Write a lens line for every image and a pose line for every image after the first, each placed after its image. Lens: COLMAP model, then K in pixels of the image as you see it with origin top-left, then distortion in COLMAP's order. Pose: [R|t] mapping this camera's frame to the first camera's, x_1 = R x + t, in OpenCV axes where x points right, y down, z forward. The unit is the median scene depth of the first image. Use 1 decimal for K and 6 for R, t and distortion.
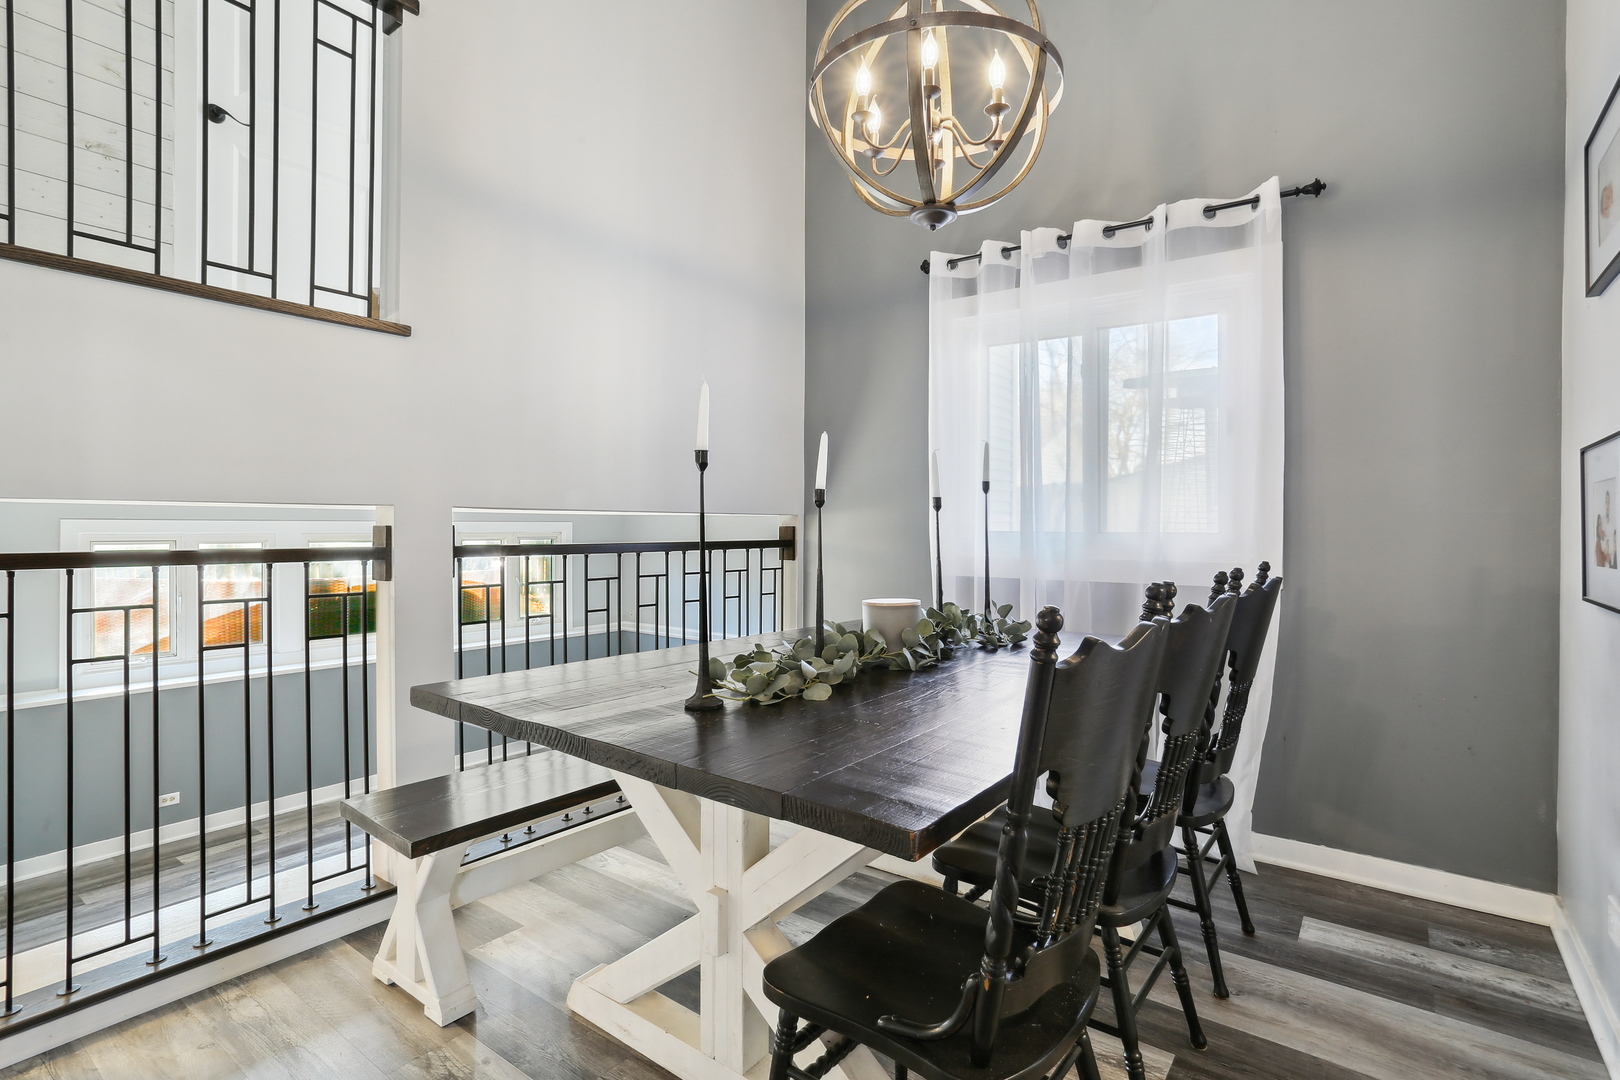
lens RADIAL K [[781.2, 0, 811.4], [0, 781.2, 535.3], [0, 0, 1]] dist [-0.000632, 0.000079]
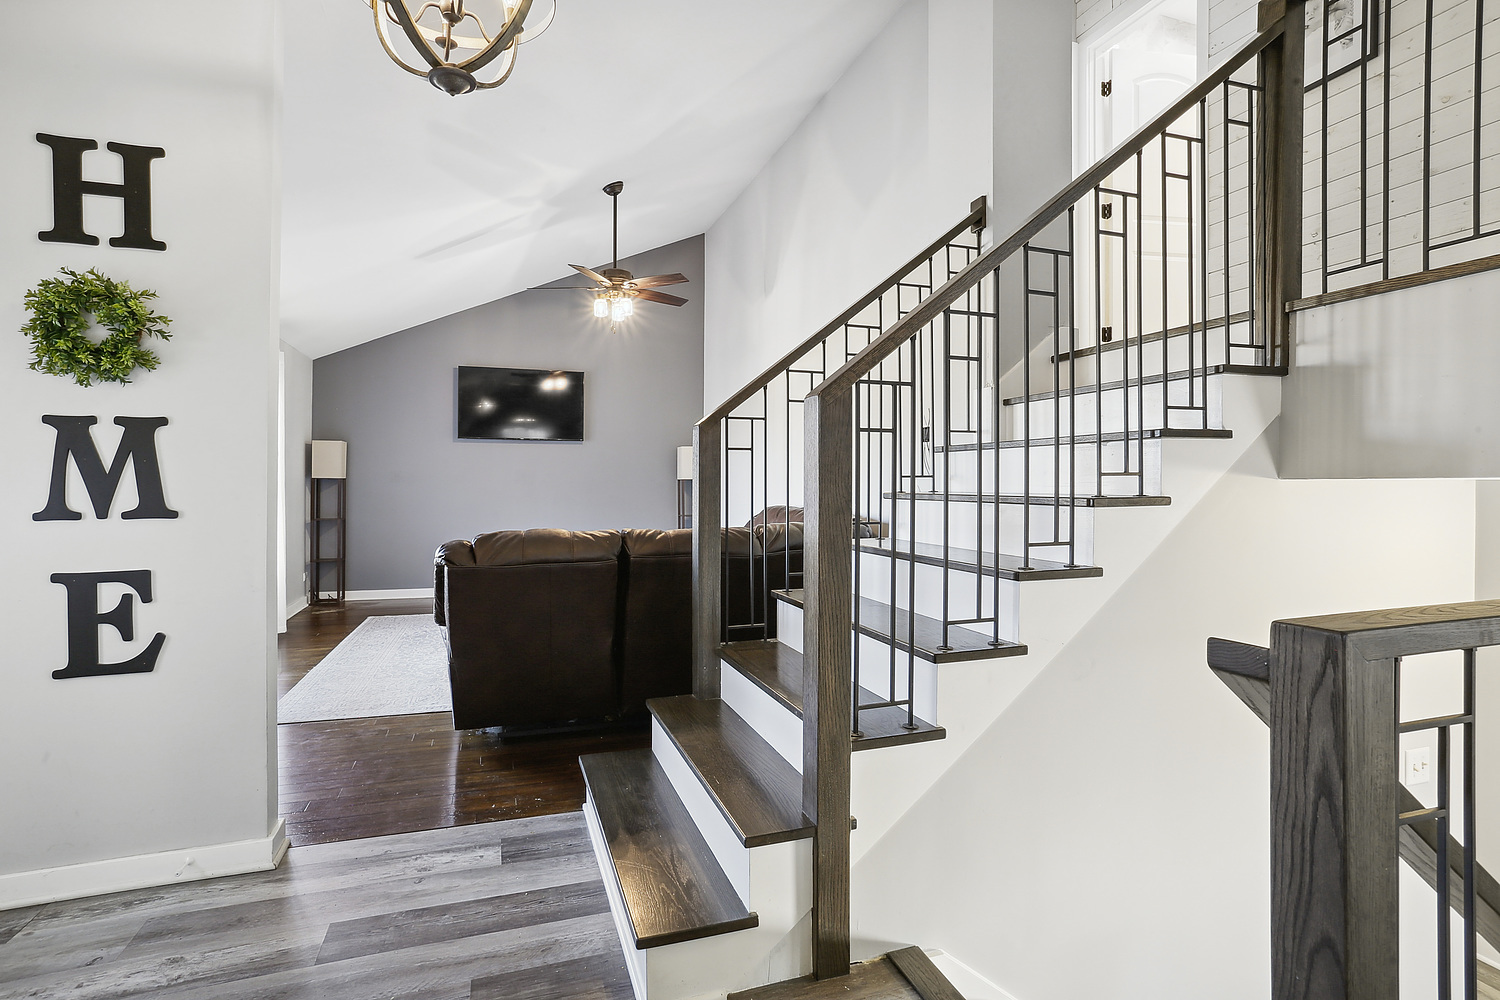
lens RADIAL K [[723.3, 0, 753.4], [0, 723.3, 495.8], [0, 0, 1]] dist [-0.000632, 0.000079]
pose [[-0.575474, -0.007685, -0.817784, 0.551504], [-0.010479, 0.999943, -0.002023, -0.004764], [0.817753, 0.007405, -0.575522, 0.829860]]
